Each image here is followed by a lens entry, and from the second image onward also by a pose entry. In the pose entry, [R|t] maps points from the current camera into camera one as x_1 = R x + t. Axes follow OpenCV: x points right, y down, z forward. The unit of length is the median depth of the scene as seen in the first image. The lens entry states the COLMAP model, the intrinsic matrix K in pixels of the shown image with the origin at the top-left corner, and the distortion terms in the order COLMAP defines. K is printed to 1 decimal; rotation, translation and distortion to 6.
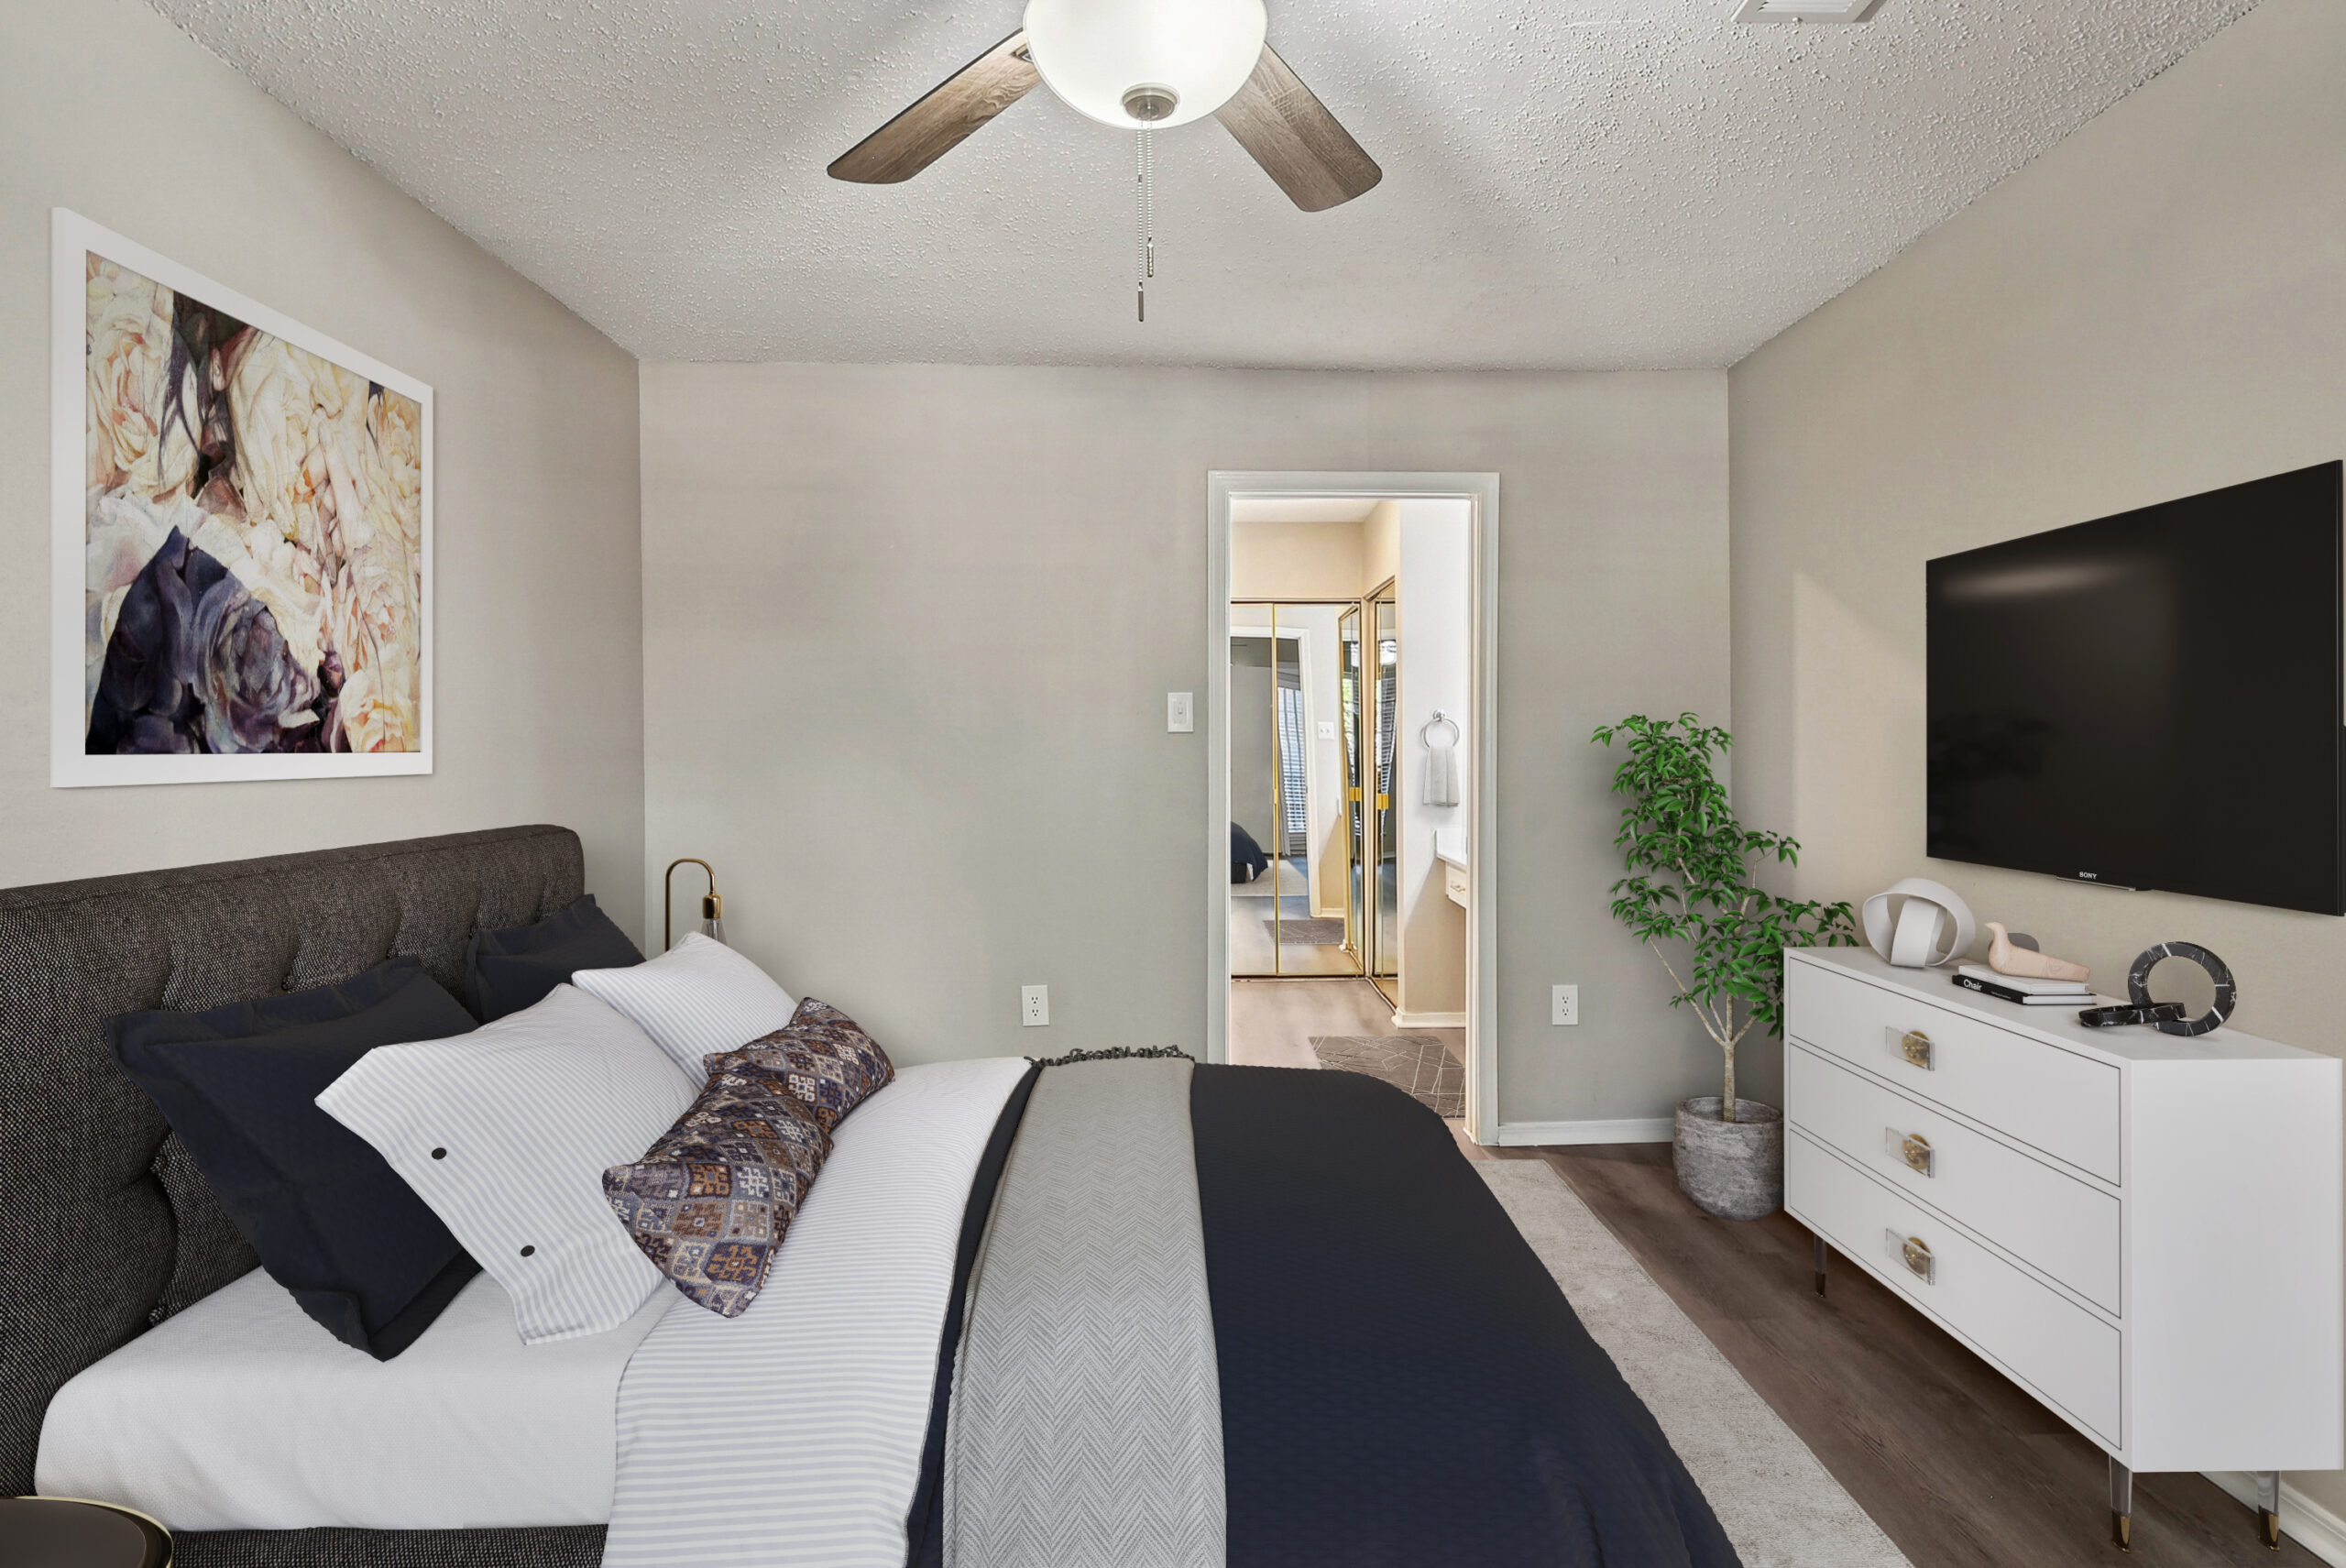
lens RADIAL K [[1117.1, 0, 1230.3], [0, 1117.1, 732.5], [0, 0, 1]] dist [-0.000781, 0.001391]
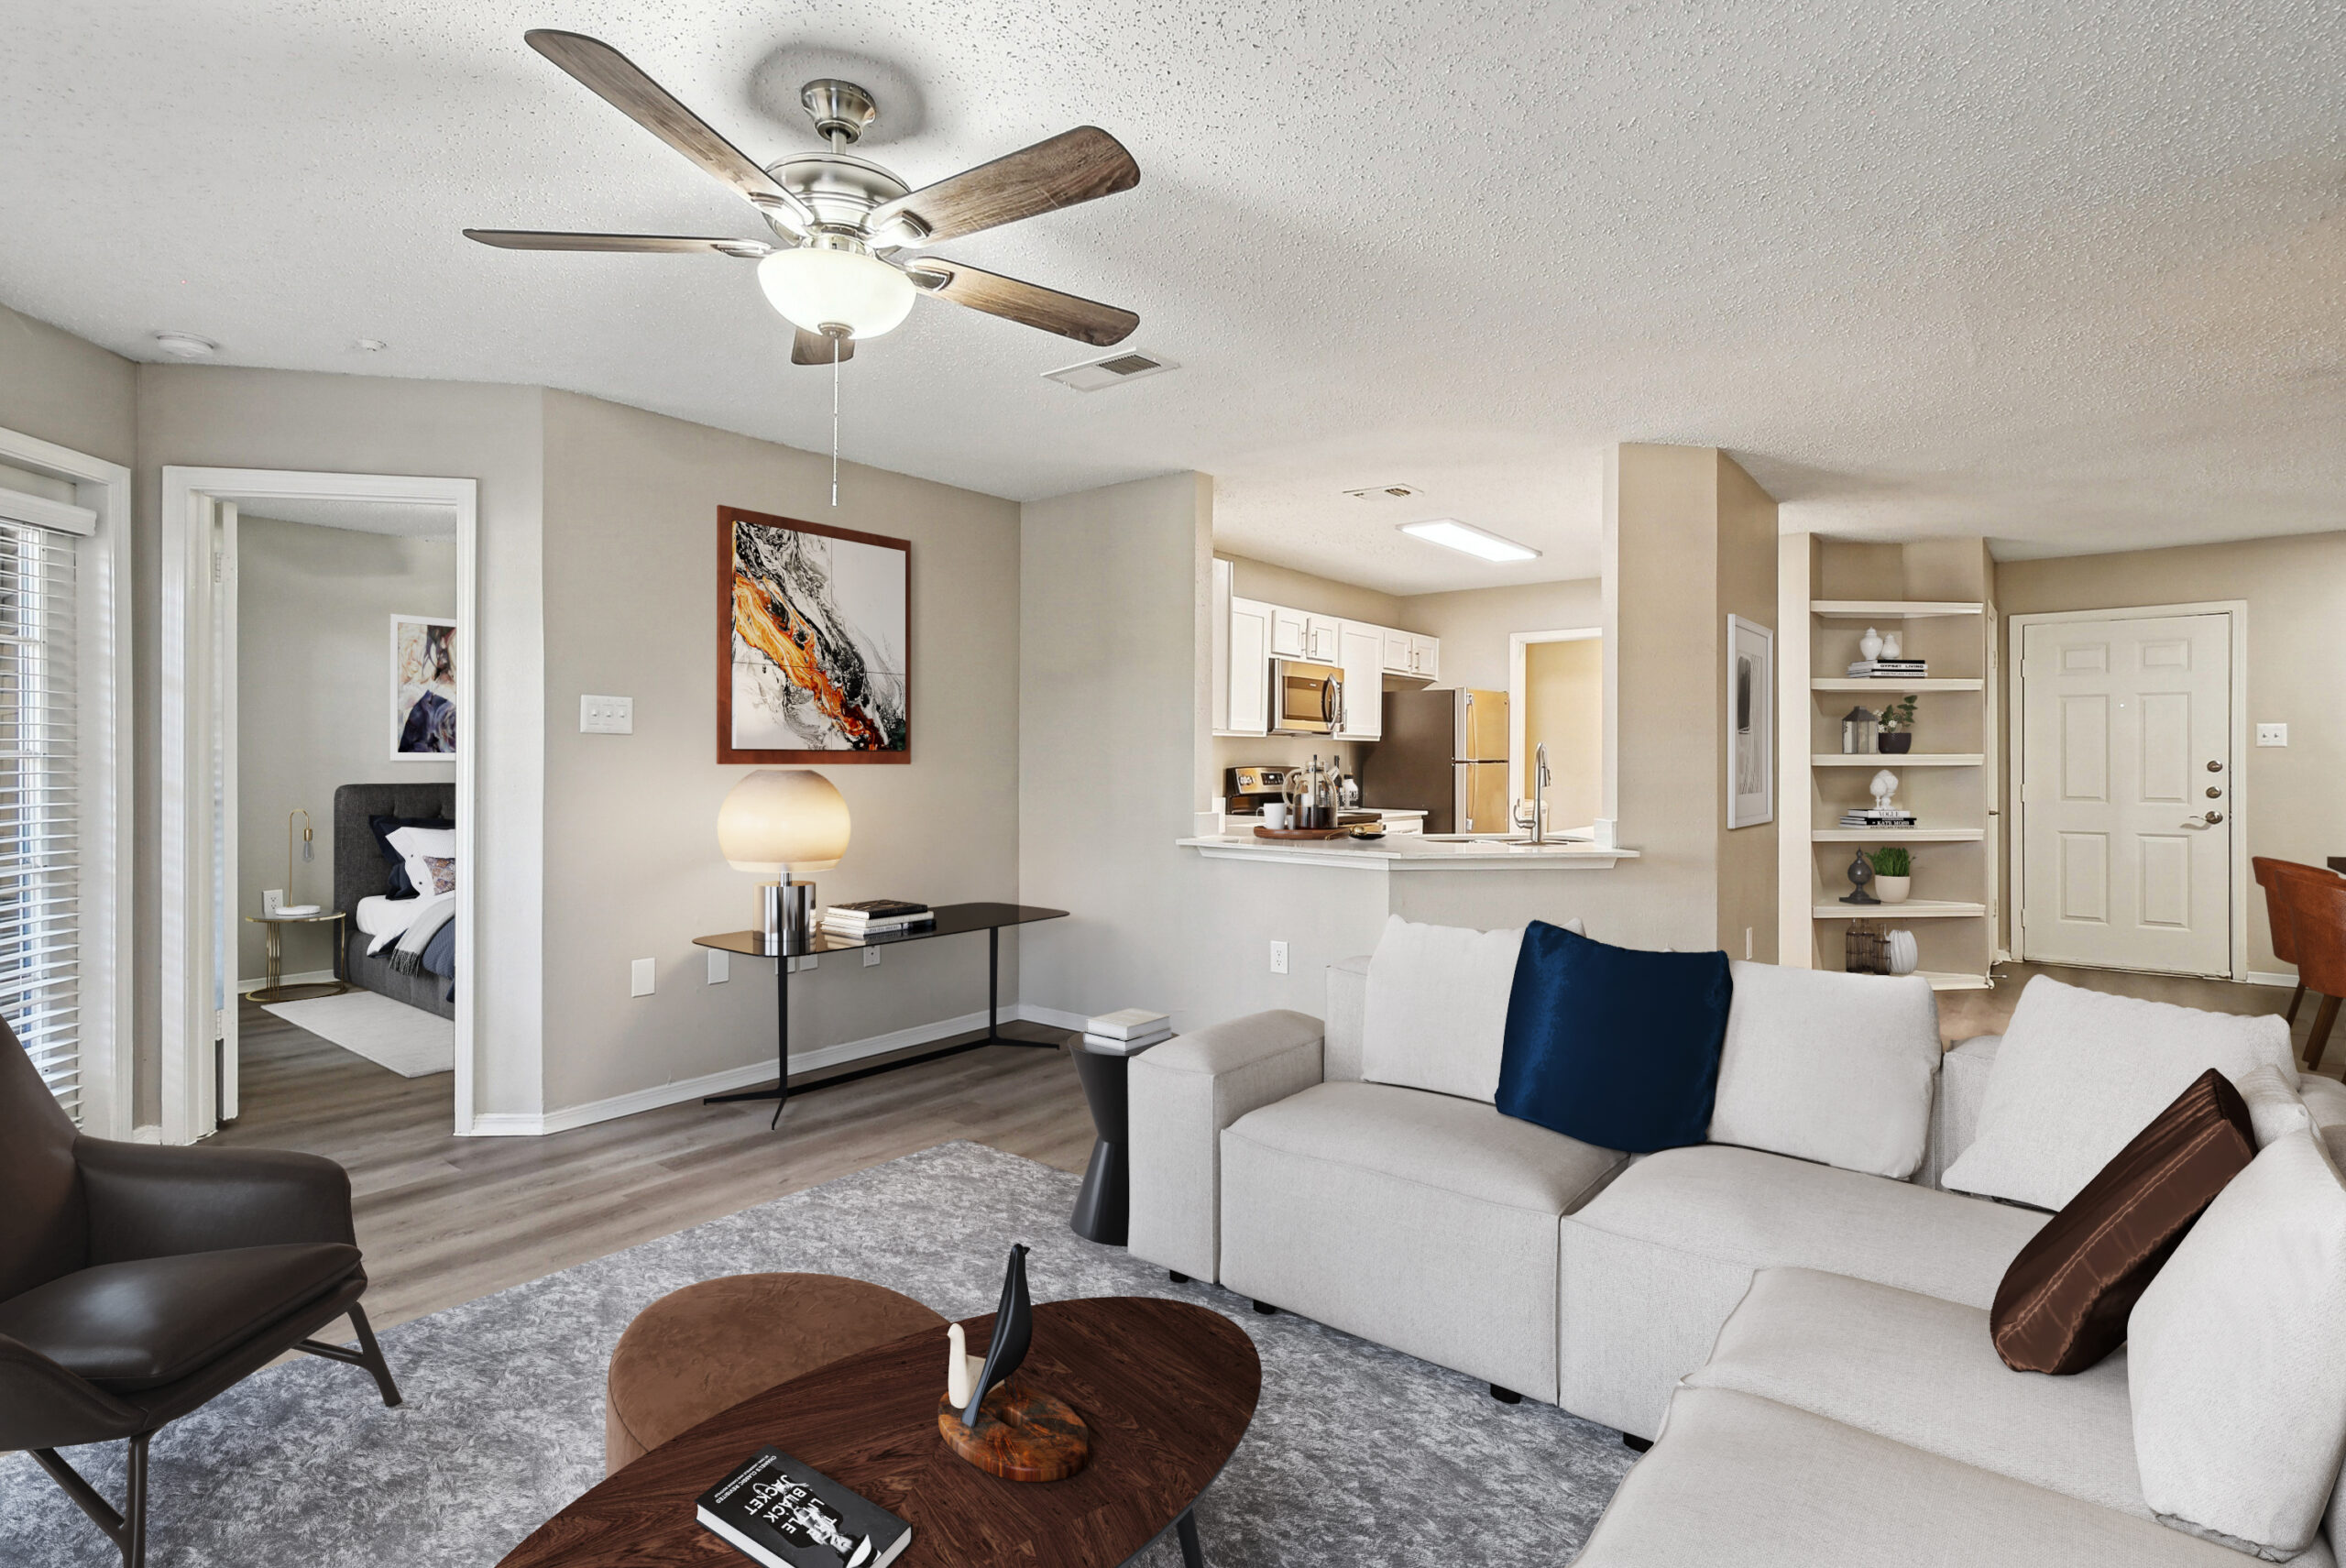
lens RADIAL K [[1117.1, 0, 1162.5], [0, 1117.1, 761.3], [0, 0, 1]] dist [-0.000781, 0.001391]
pose [[0.734520, 0.000308, -0.678587, 3.244973], [0.005888, 0.999959, 0.006826, 0.037142], [0.678562, -0.009009, 0.734488, -0.046845]]
